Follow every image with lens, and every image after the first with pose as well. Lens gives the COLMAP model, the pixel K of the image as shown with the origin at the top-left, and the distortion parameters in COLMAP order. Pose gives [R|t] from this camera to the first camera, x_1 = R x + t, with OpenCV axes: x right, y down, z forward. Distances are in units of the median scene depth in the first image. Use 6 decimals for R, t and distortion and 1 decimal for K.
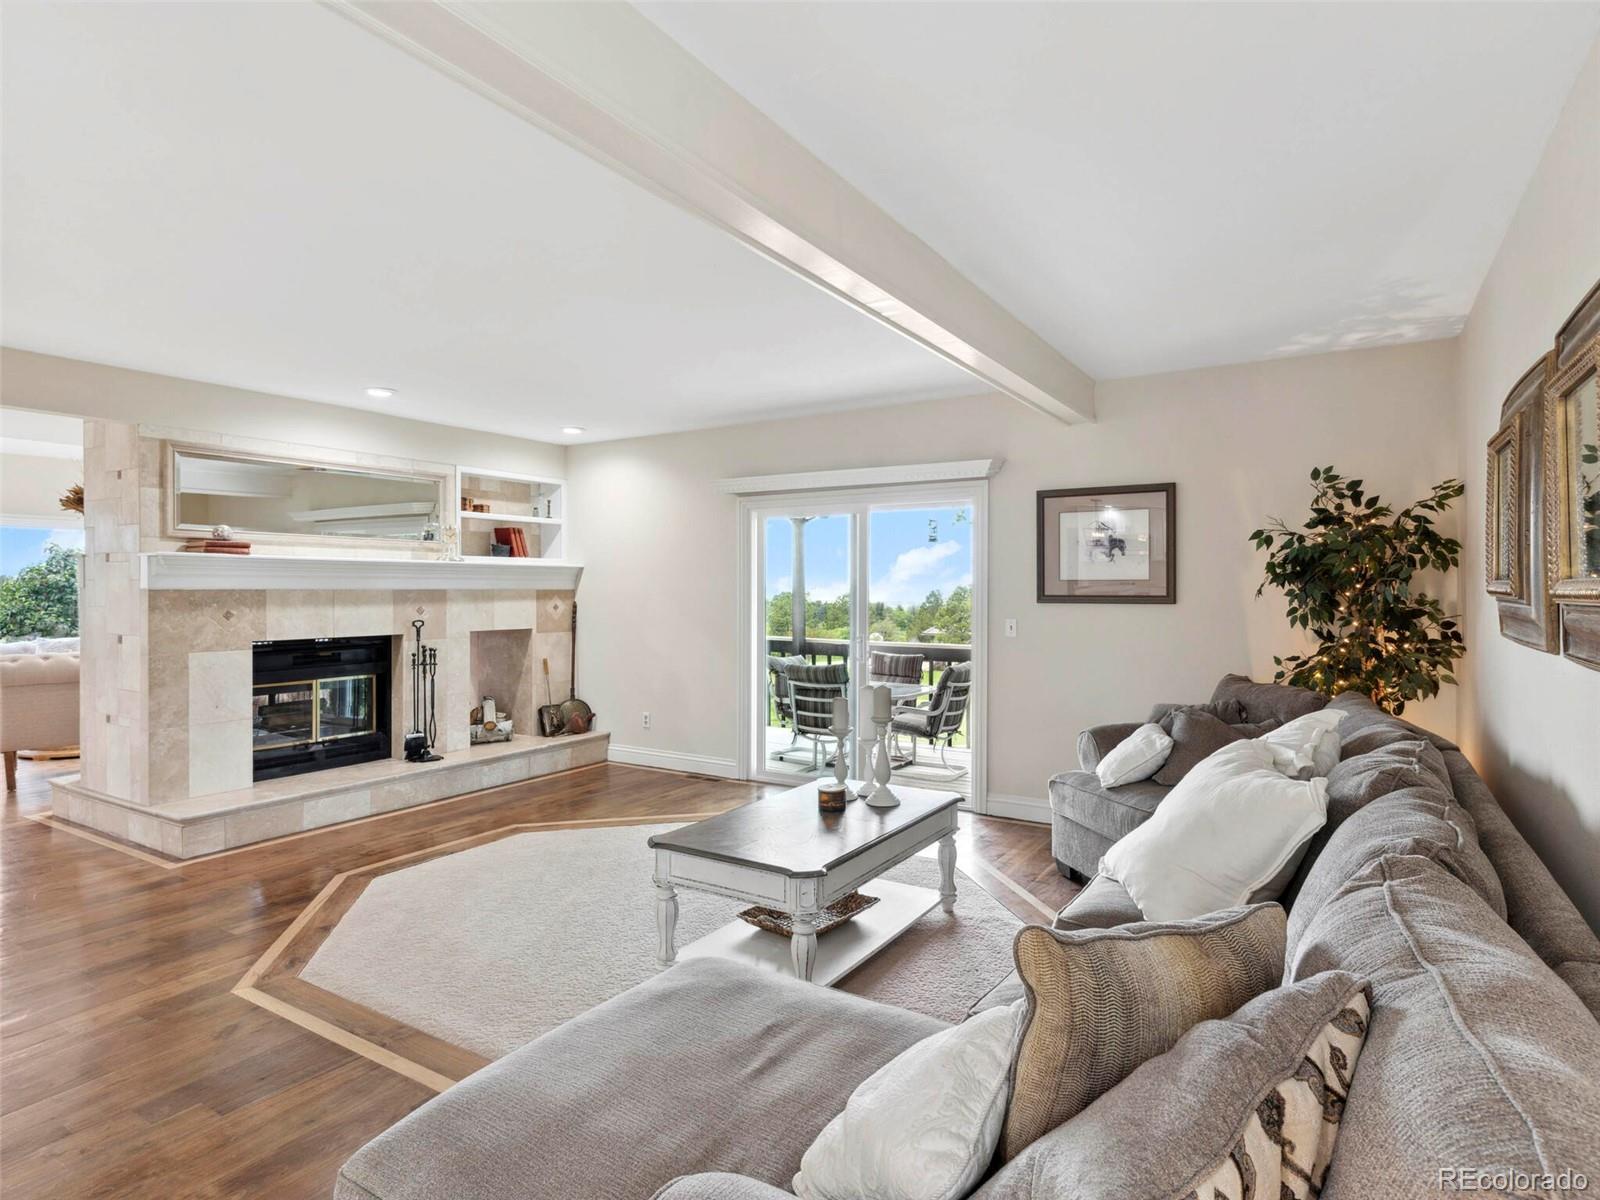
lens RADIAL K [[859.8, 0, 800.0], [0, 859.8, 600.0], [0, 0, 1]] dist [-0.000211, -0.000271]
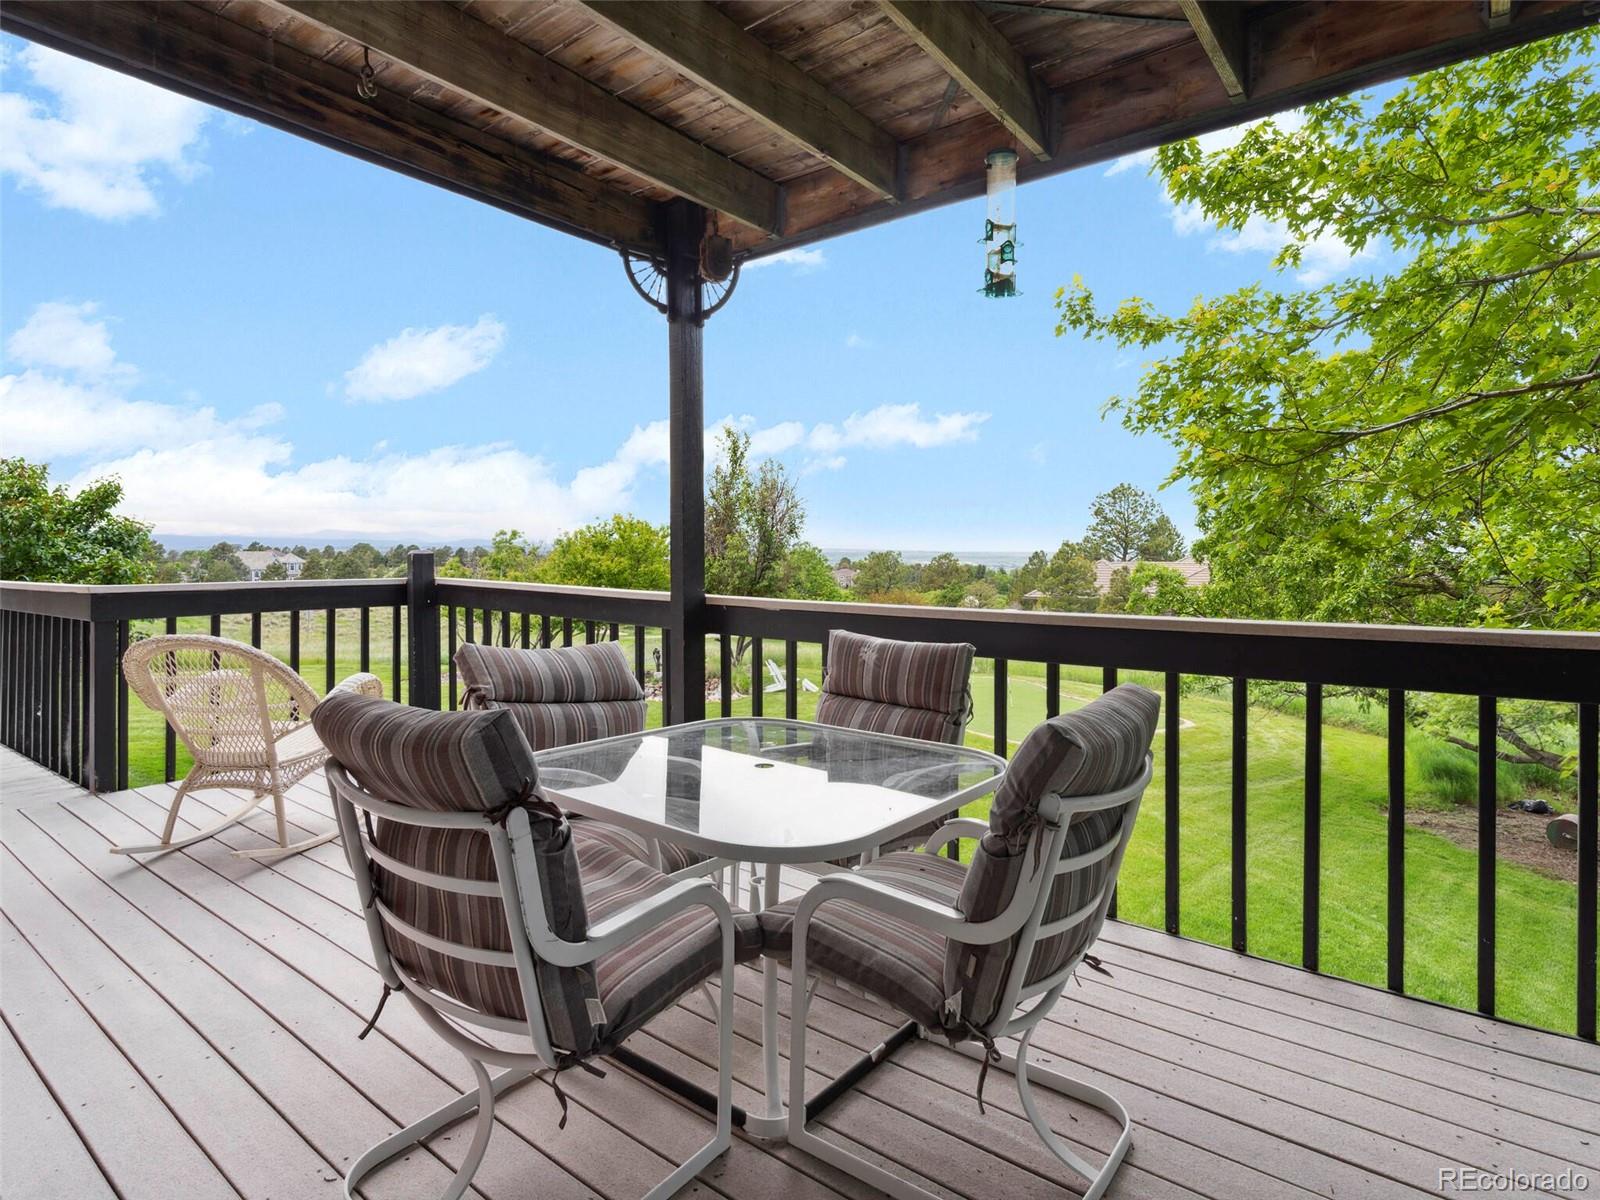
lens RADIAL K [[859.8, 0, 800.0], [0, 859.8, 600.0], [0, 0, 1]] dist [-0.000211, -0.000271]
pose [[0.993274, 0.002968, -0.115746, 0.018107], [0.001911, 0.999115, 0.042015, 0.005036], [0.115768, -0.041954, 0.992390, 0.102497]]
